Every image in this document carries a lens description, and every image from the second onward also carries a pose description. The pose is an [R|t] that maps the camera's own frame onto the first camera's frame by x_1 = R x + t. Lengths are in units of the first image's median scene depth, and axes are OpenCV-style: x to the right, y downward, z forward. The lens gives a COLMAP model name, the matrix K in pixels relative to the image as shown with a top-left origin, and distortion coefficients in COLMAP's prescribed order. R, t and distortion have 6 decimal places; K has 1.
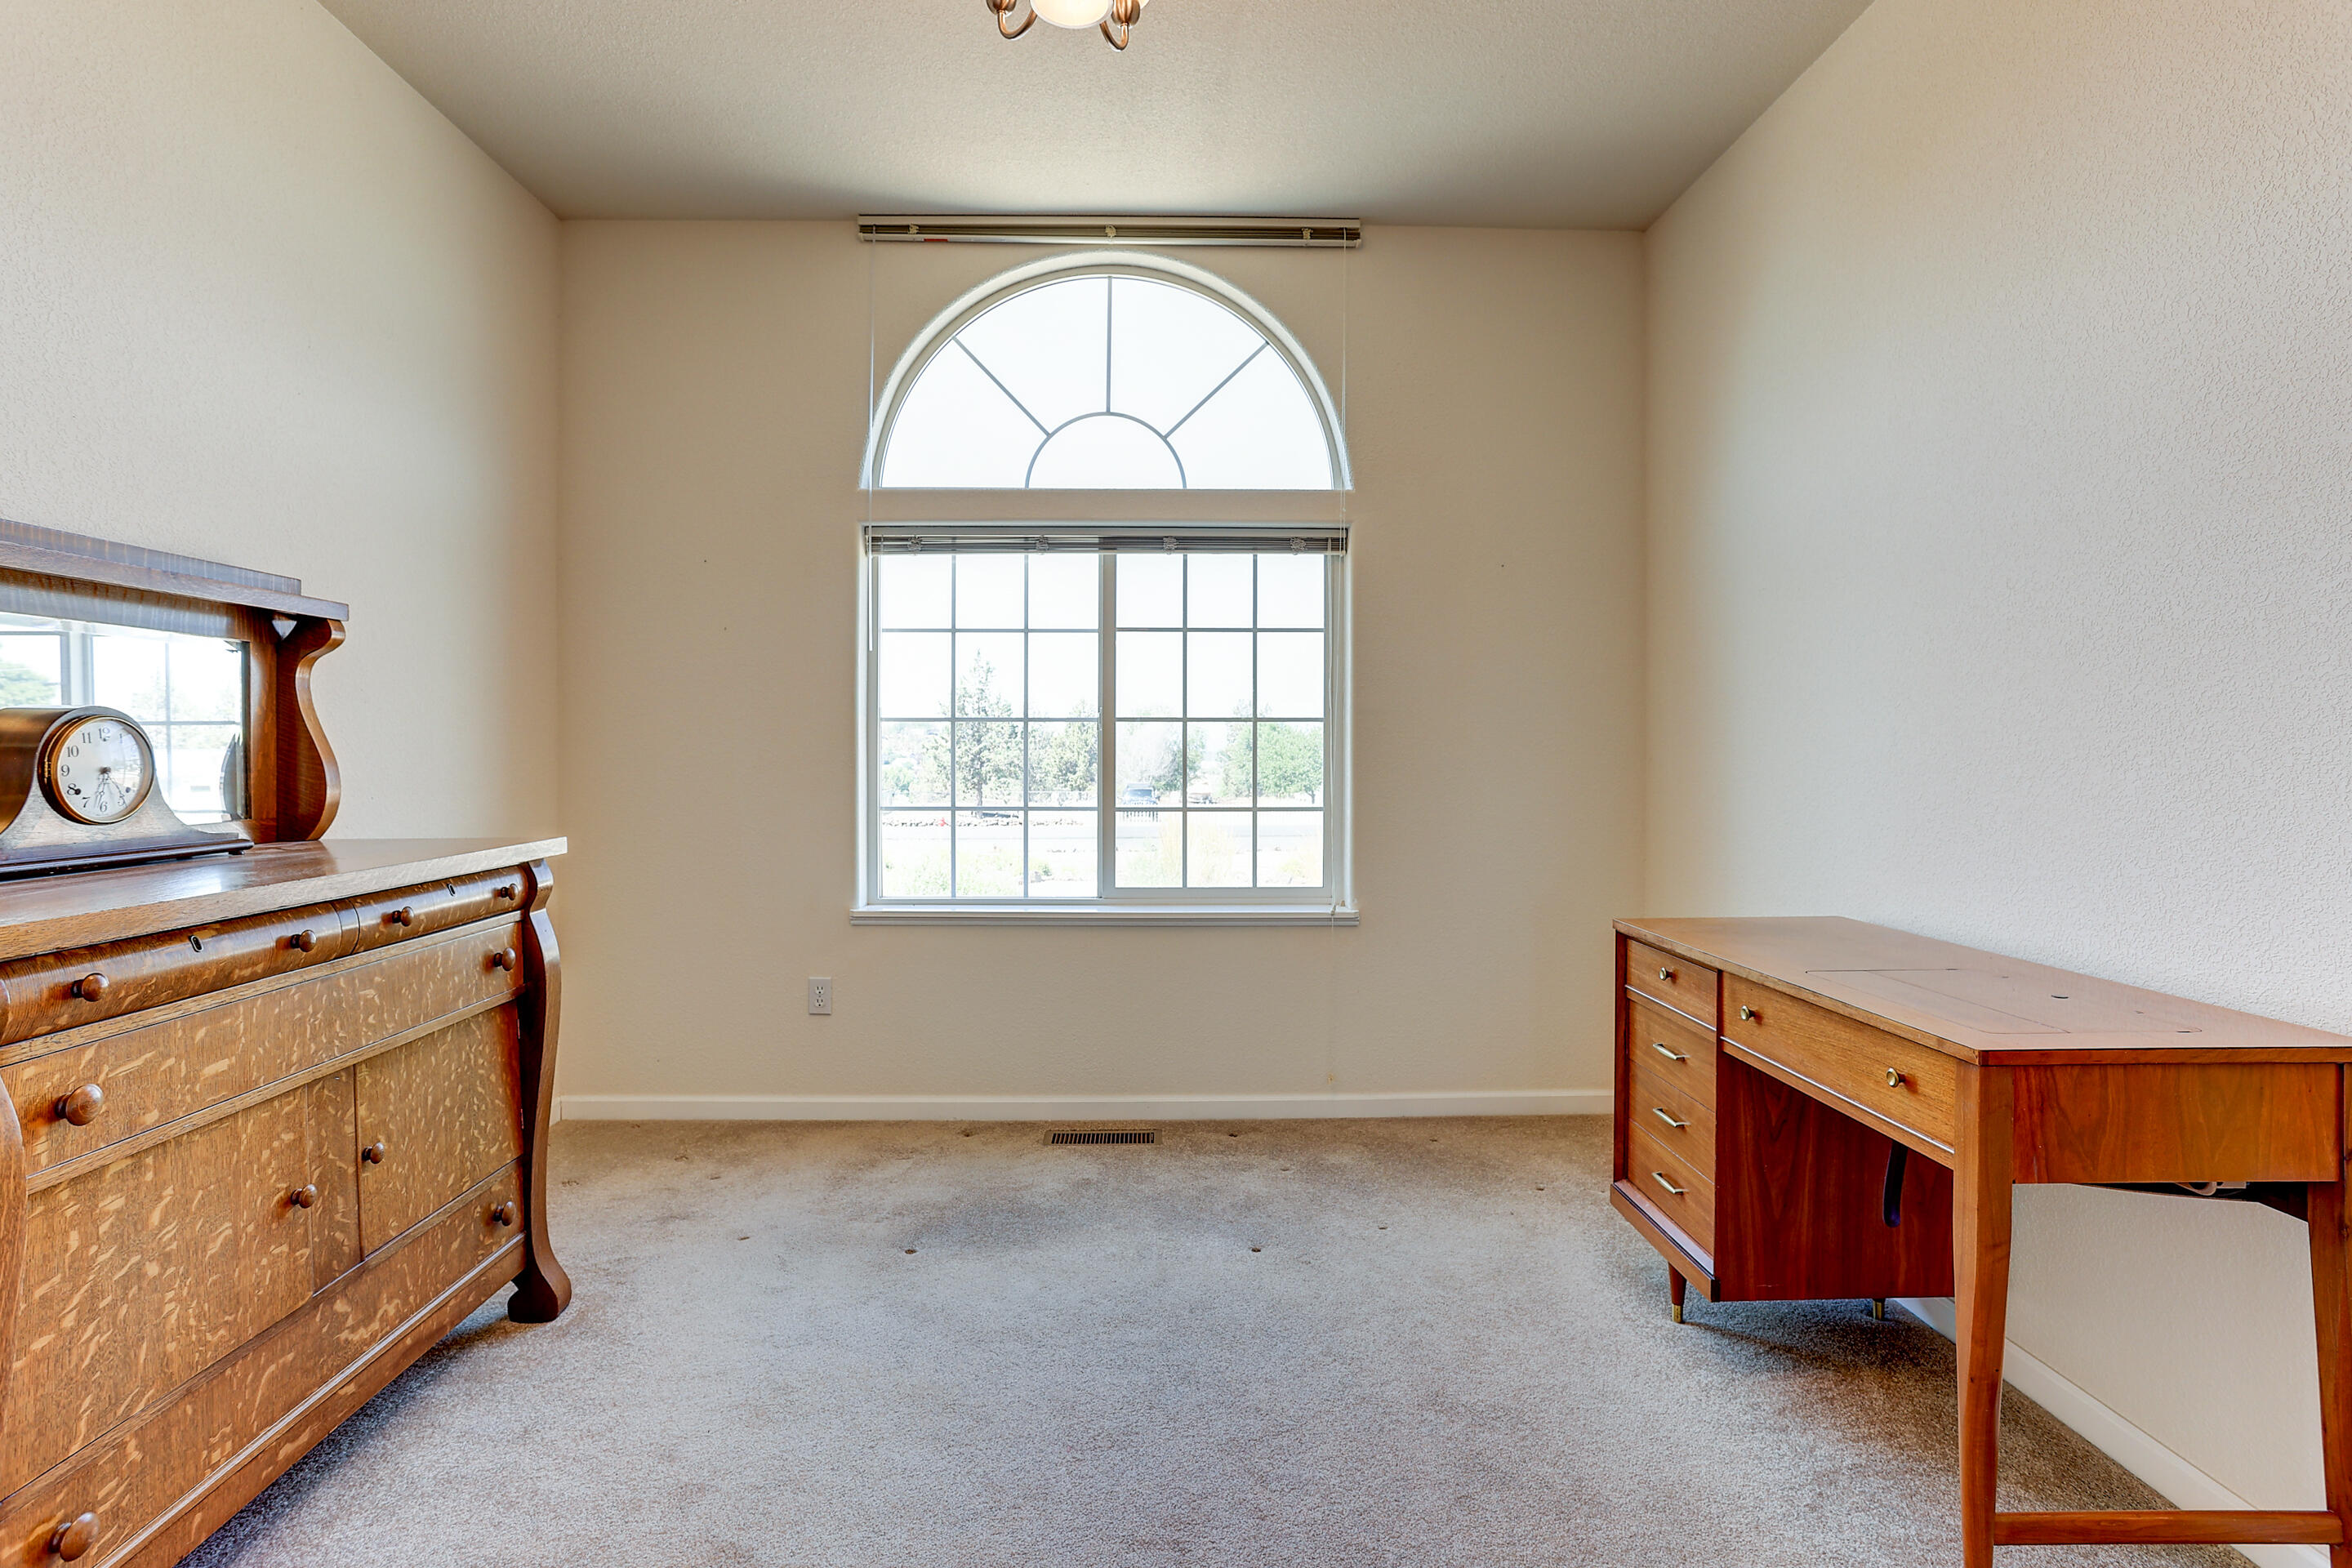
lens RADIAL K [[1128.9, 0, 1163.8], [0, 1128.9, 791.5], [0, 0, 1]] dist [-0.020566, 0.004490]
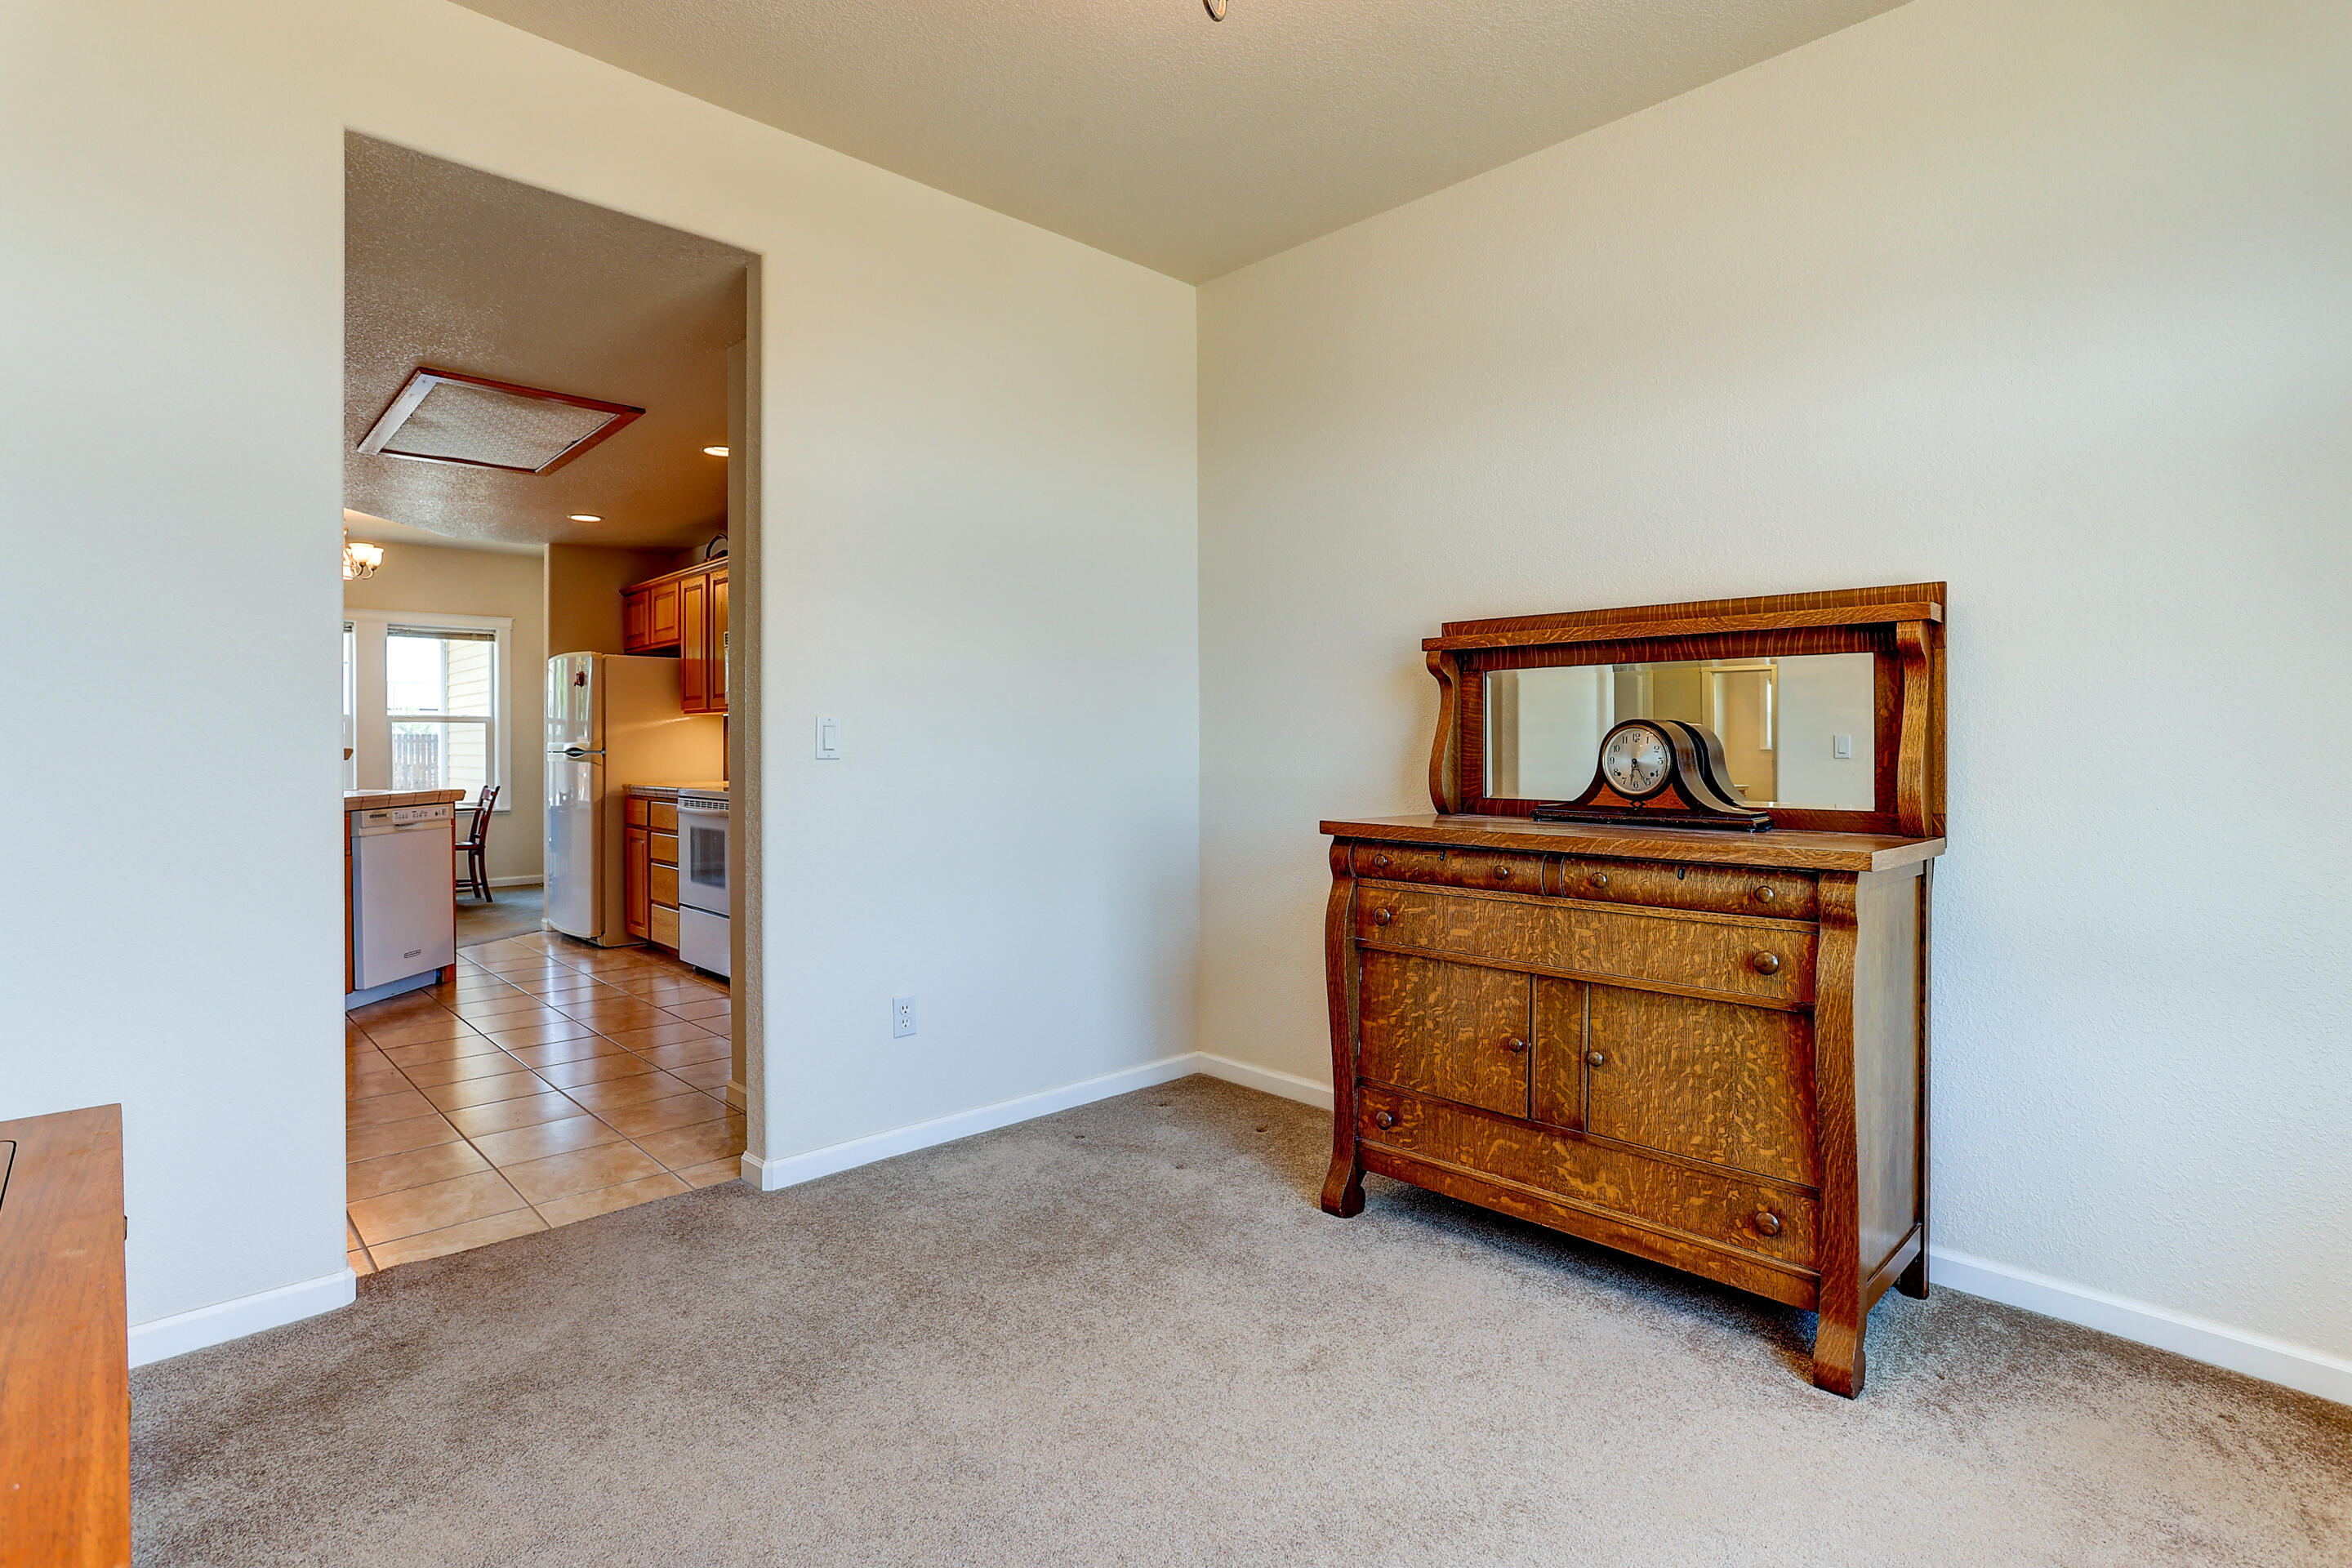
lens RADIAL K [[1128.9, 0, 1175.0], [0, 1128.9, 783.2], [0, 0, 1]] dist [-0.020566, 0.004490]
pose [[-0.738983, 0.022060, -0.673363, 0.543897], [-0.023185, 0.998039, 0.058141, -0.061774], [0.673325, 0.058577, -0.737022, 1.665147]]
